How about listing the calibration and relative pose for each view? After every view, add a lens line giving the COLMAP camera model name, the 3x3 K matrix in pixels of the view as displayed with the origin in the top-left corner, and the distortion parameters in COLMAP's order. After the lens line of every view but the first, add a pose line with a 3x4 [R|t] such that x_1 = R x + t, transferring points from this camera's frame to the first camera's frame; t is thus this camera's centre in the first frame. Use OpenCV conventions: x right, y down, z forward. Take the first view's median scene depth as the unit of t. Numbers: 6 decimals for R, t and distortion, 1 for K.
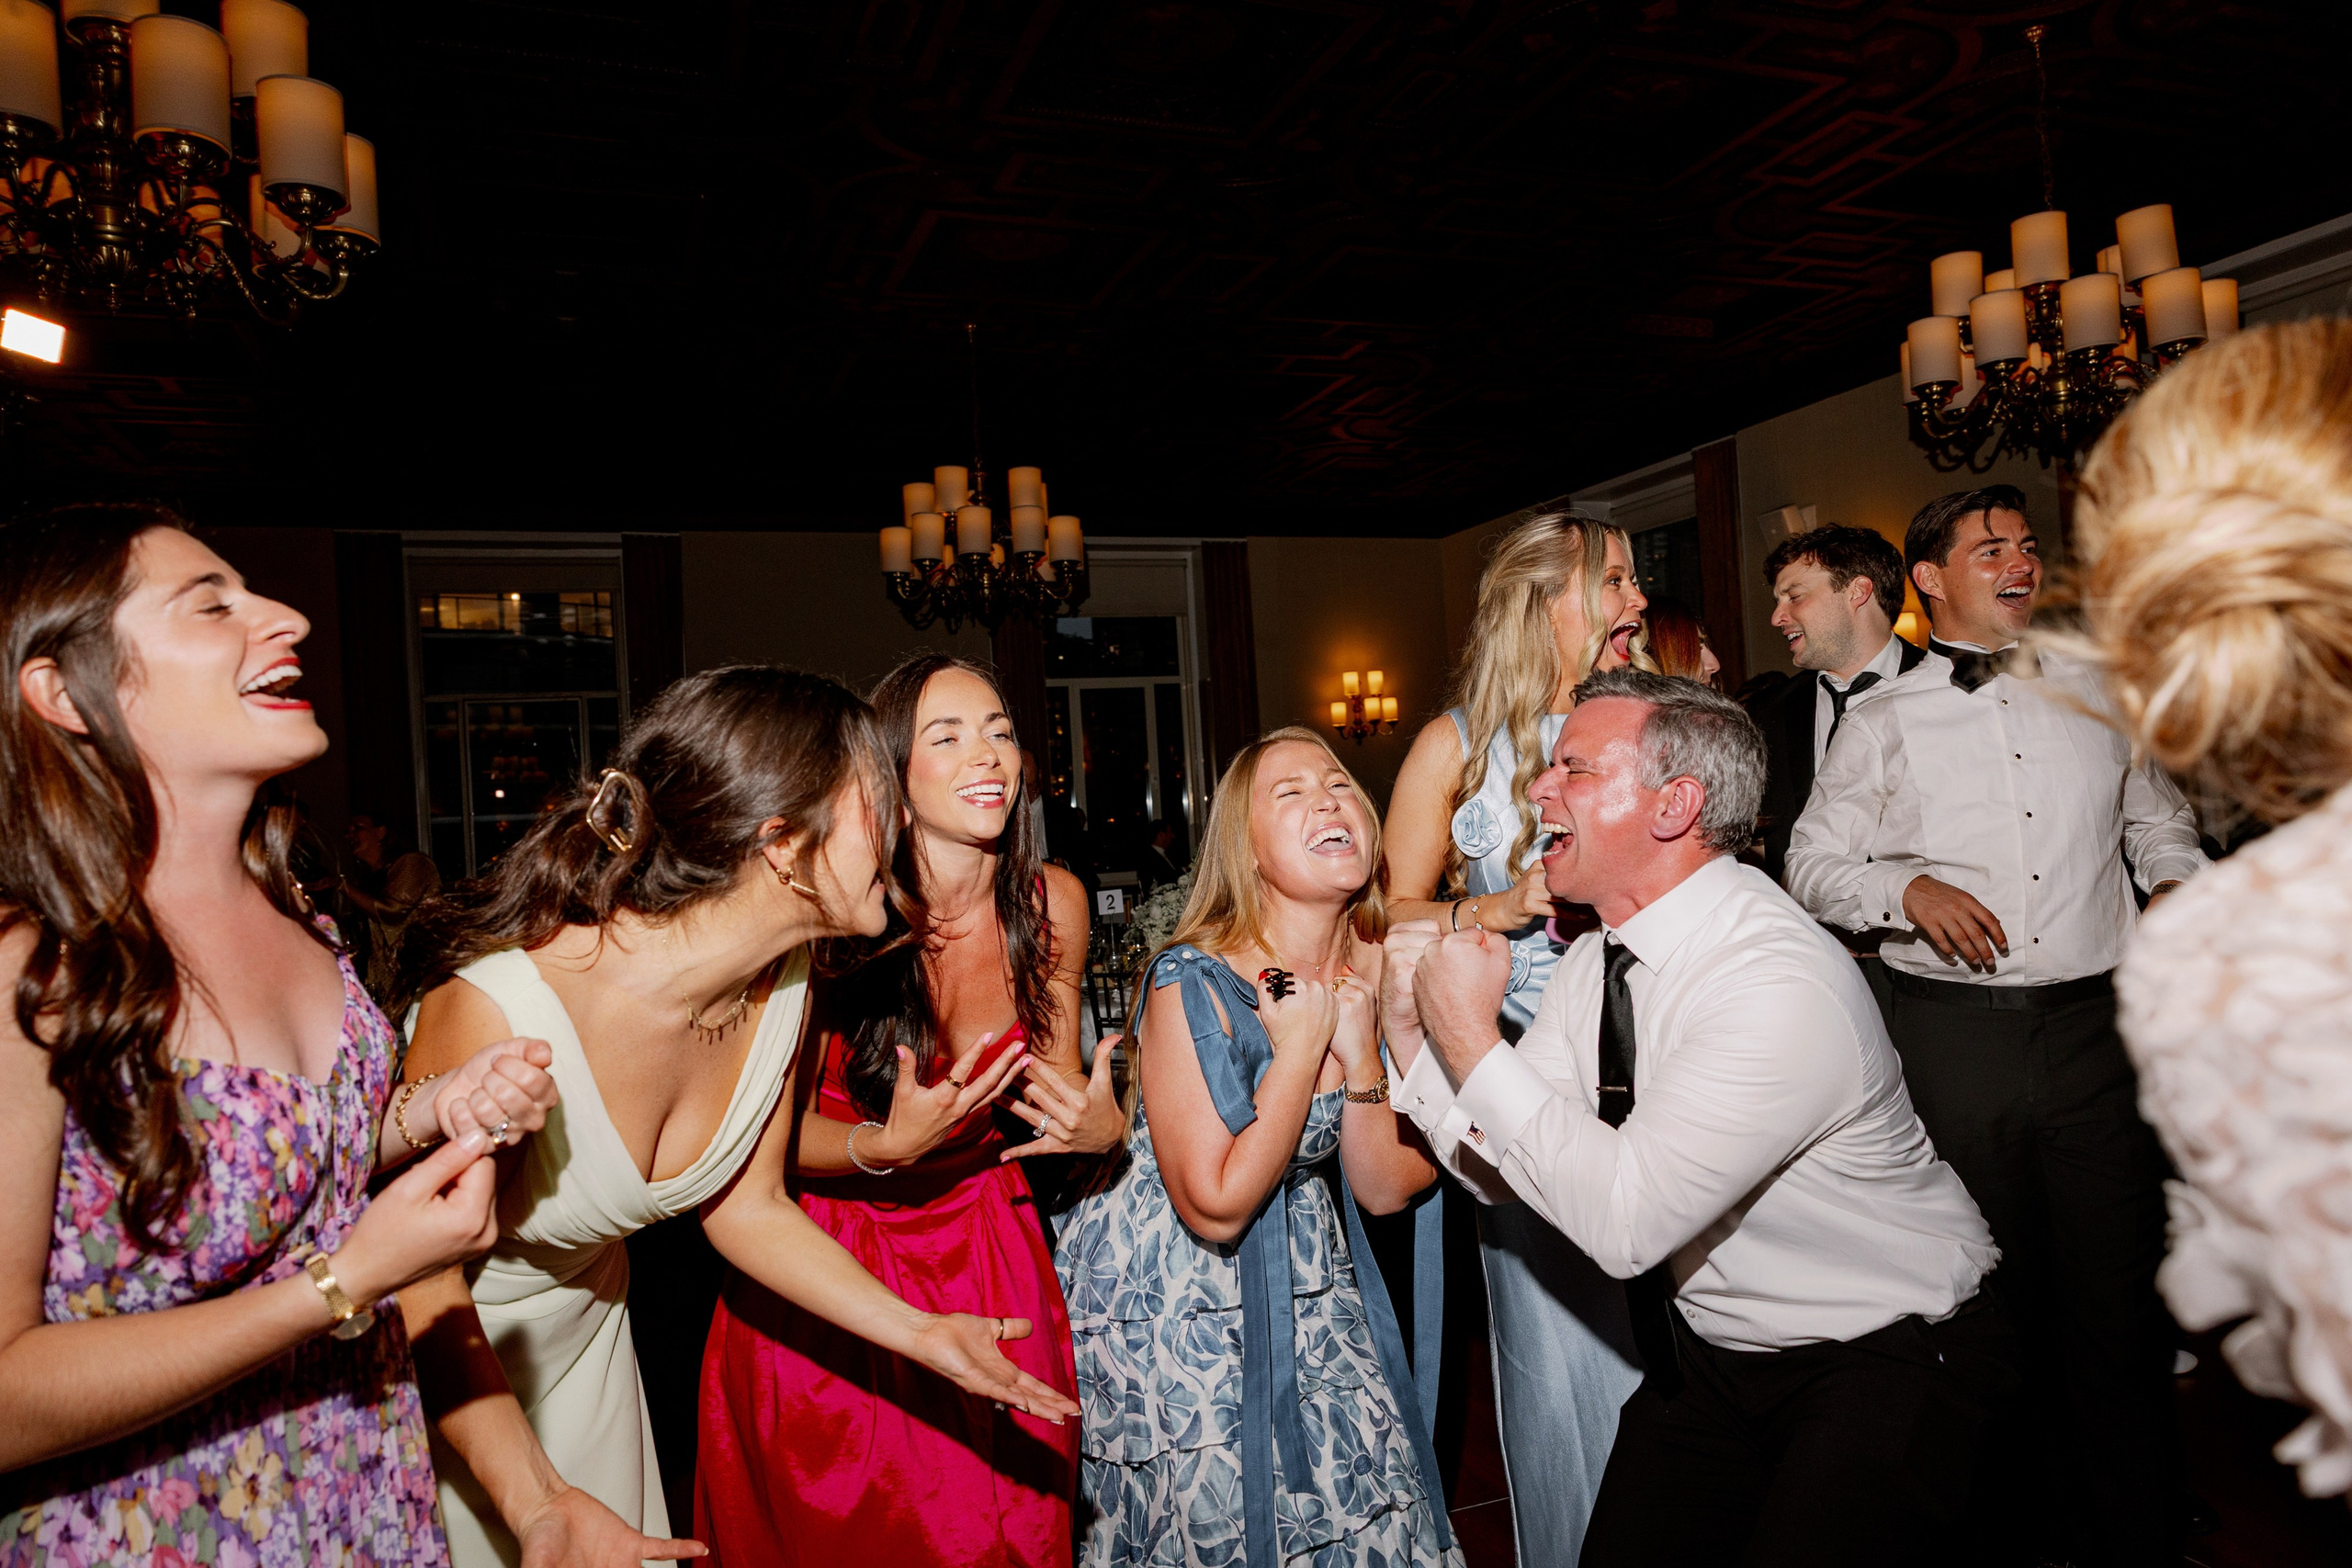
lens RADIAL K [[1659.8, 0, 1179.2], [0, 1659.8, 774.8], [0, 0, 1]] dist [0.002752, 0.019190]
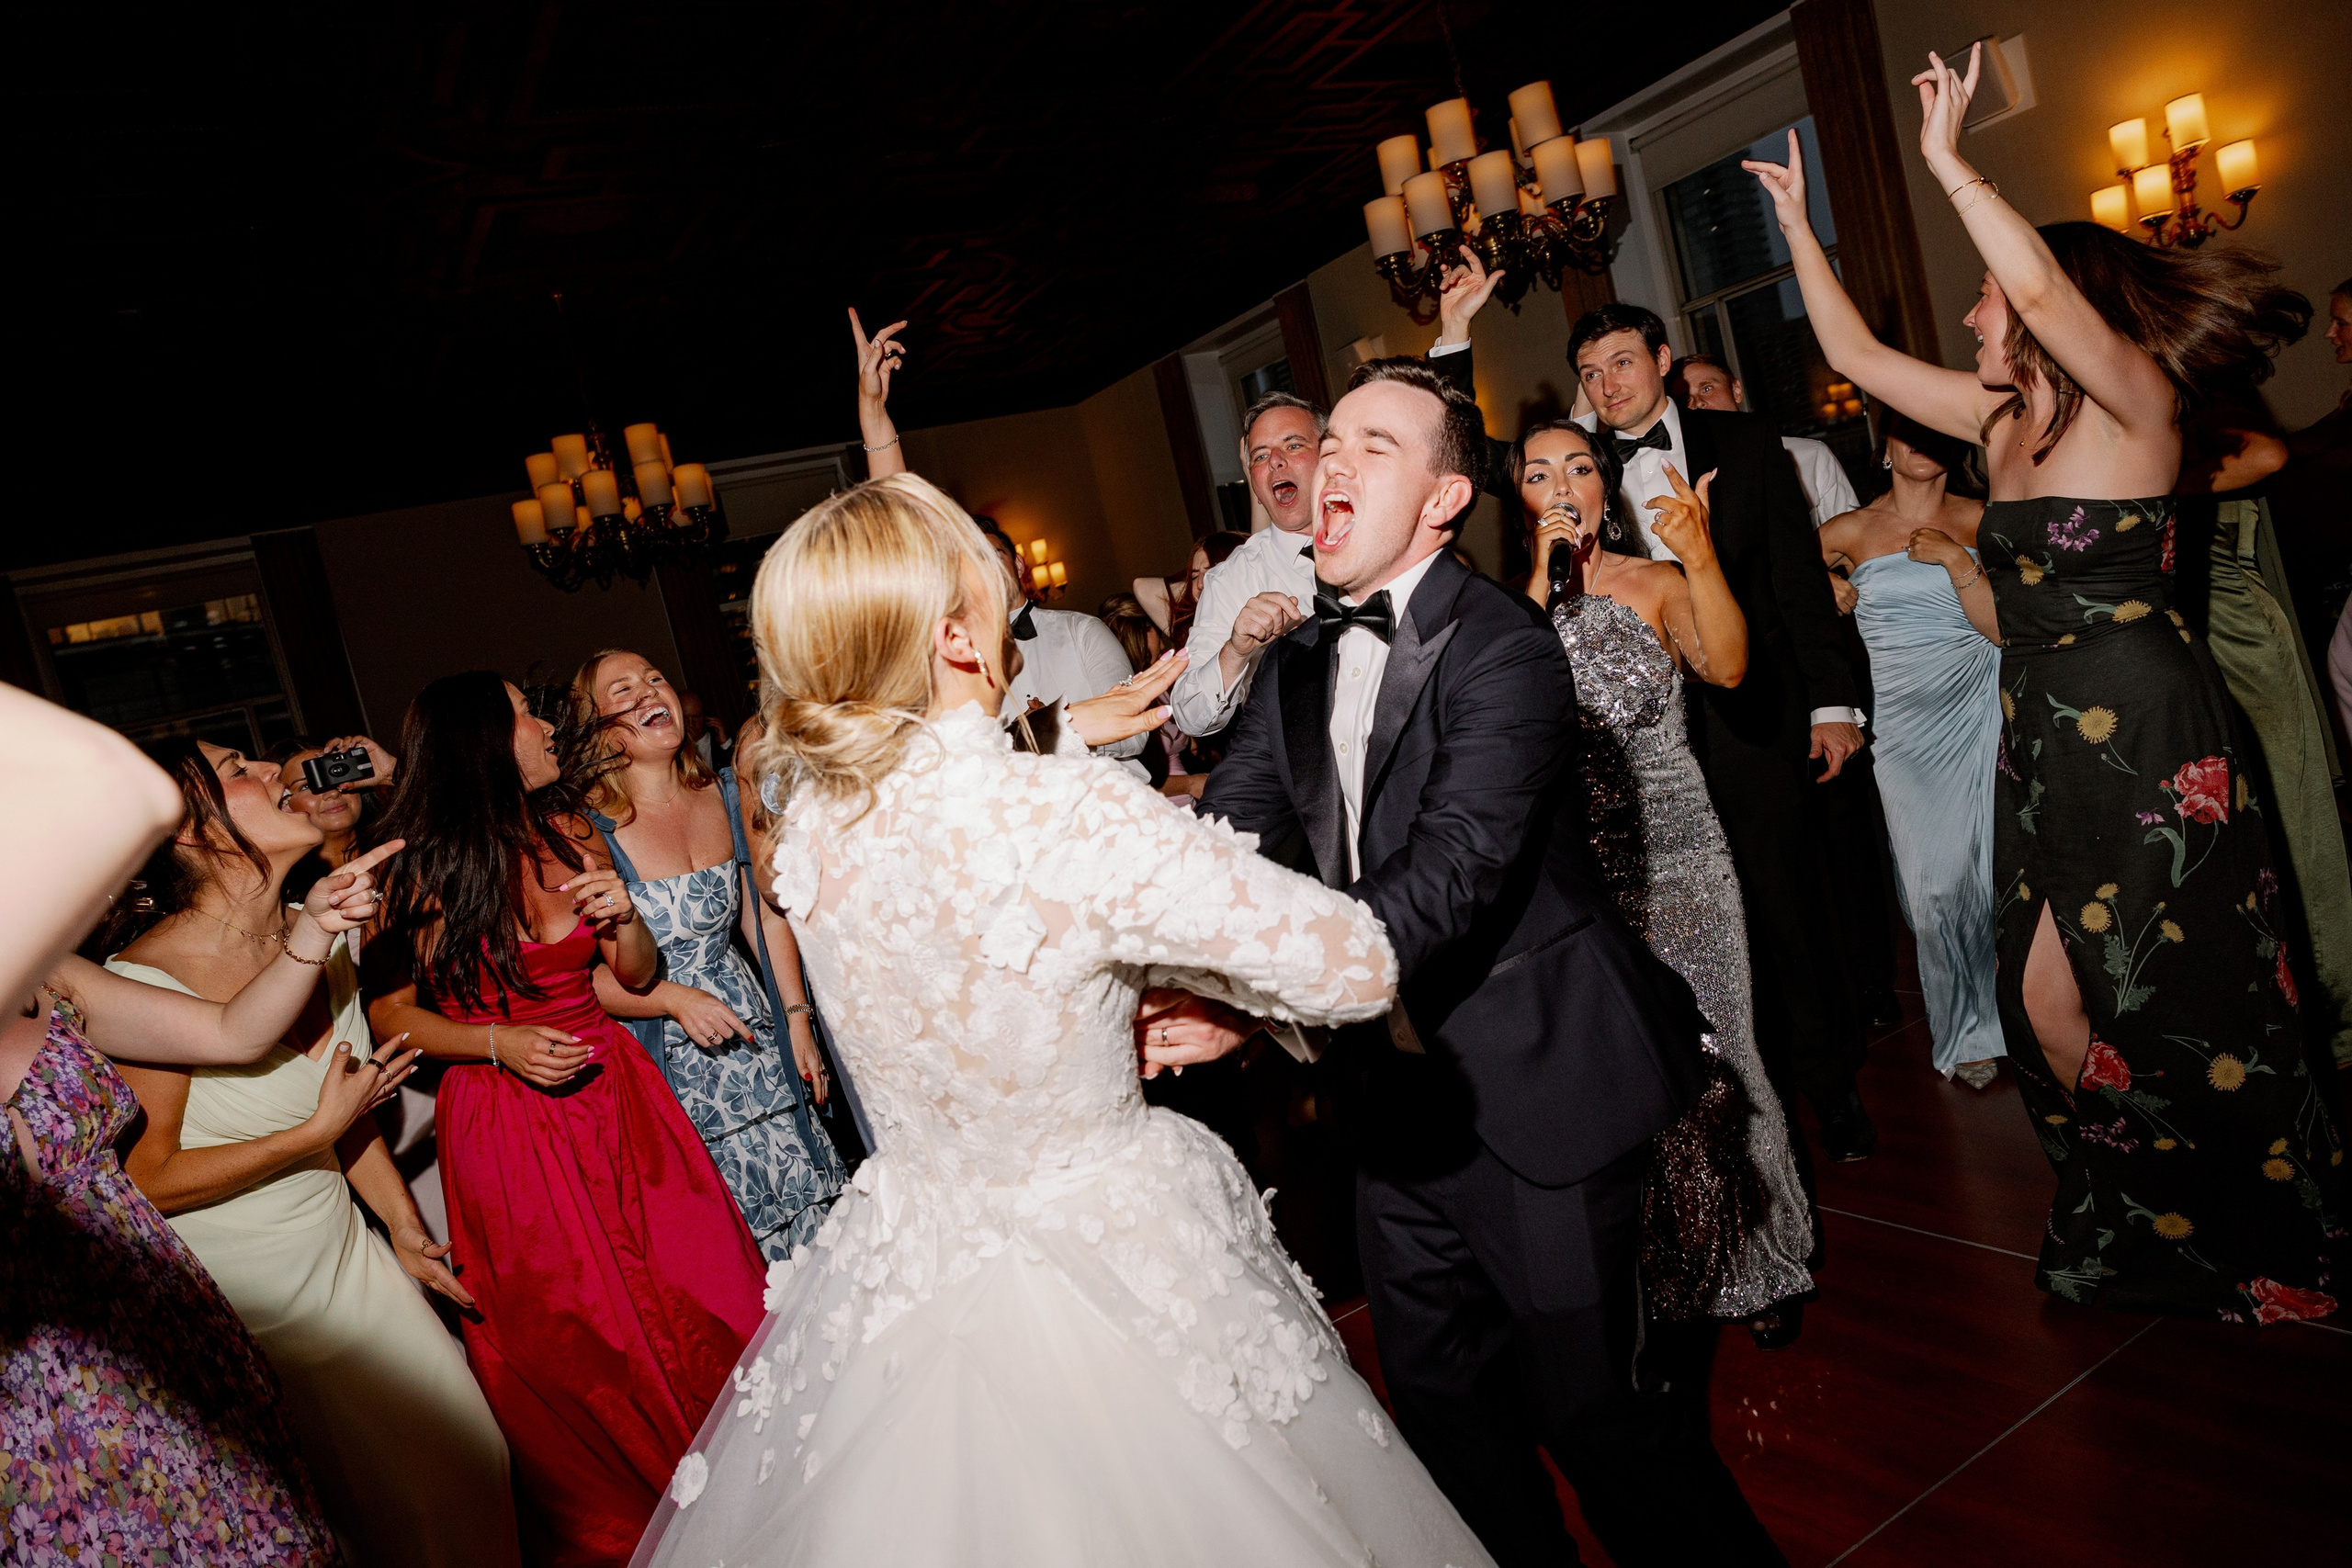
lens RADIAL K [[1659.8, 0, 1188.8], [0, 1659.8, 789.9], [0, 0, 1]] dist [0.002752, 0.019190]
pose [[0.970762, -0.190278, 0.146341, 0.047192], [0.175072, 0.978314, 0.110686, -0.013348], [-0.164229, -0.081830, 0.983022, -0.113153]]
